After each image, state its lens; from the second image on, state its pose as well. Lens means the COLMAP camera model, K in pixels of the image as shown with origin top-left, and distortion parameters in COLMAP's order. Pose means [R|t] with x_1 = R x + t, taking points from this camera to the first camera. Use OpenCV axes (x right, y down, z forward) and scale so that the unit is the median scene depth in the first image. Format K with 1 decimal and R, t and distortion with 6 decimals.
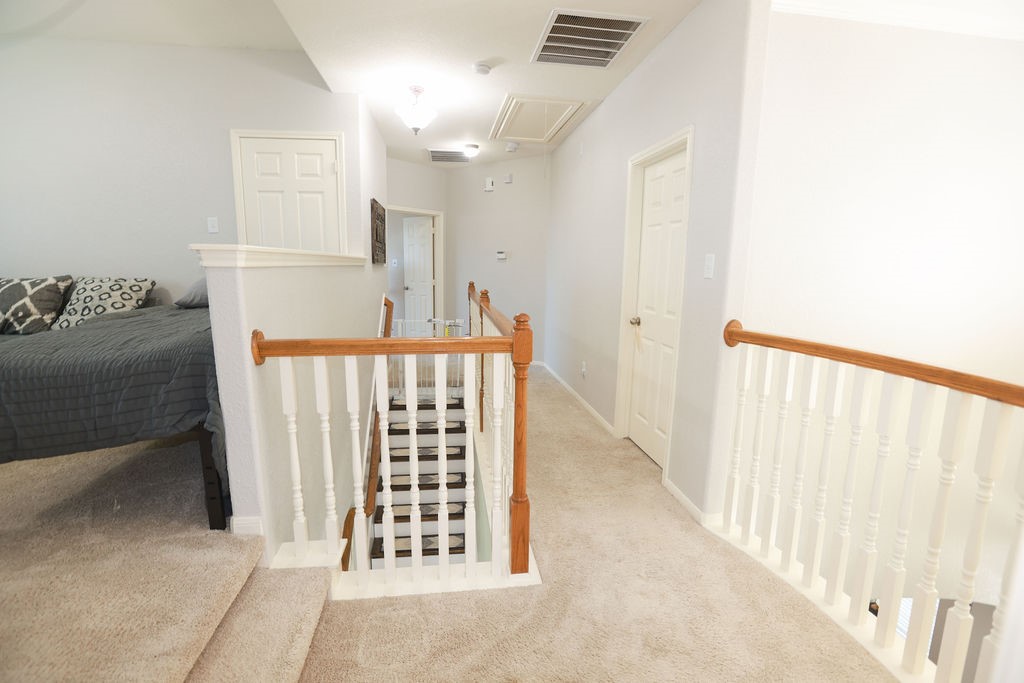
lens RADIAL K [[468.7, 0, 512.0], [0, 468.7, 344.2], [0, 0, 1]] dist [-0.016924, 0.003521]
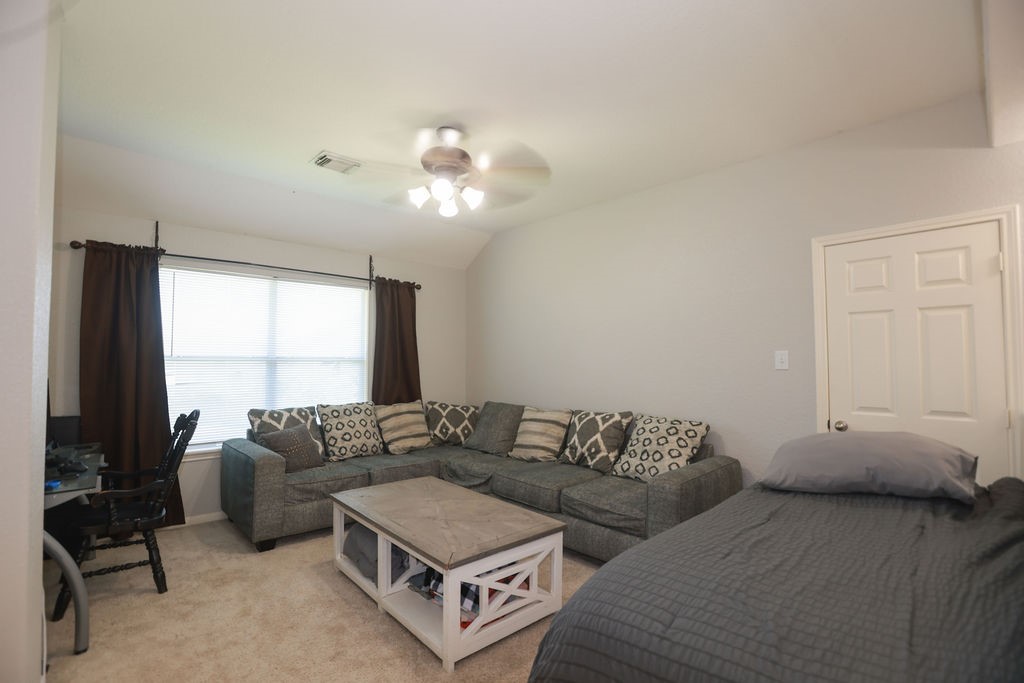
lens RADIAL K [[468.7, 0, 510.2], [0, 468.7, 341.8], [0, 0, 1]] dist [-0.016924, 0.003521]
pose [[0.590286, -0.035992, -0.806391, -0.302570], [-0.125673, 0.982725, -0.135856, -0.132287], [0.797351, 0.181536, 0.575566, 0.191553]]
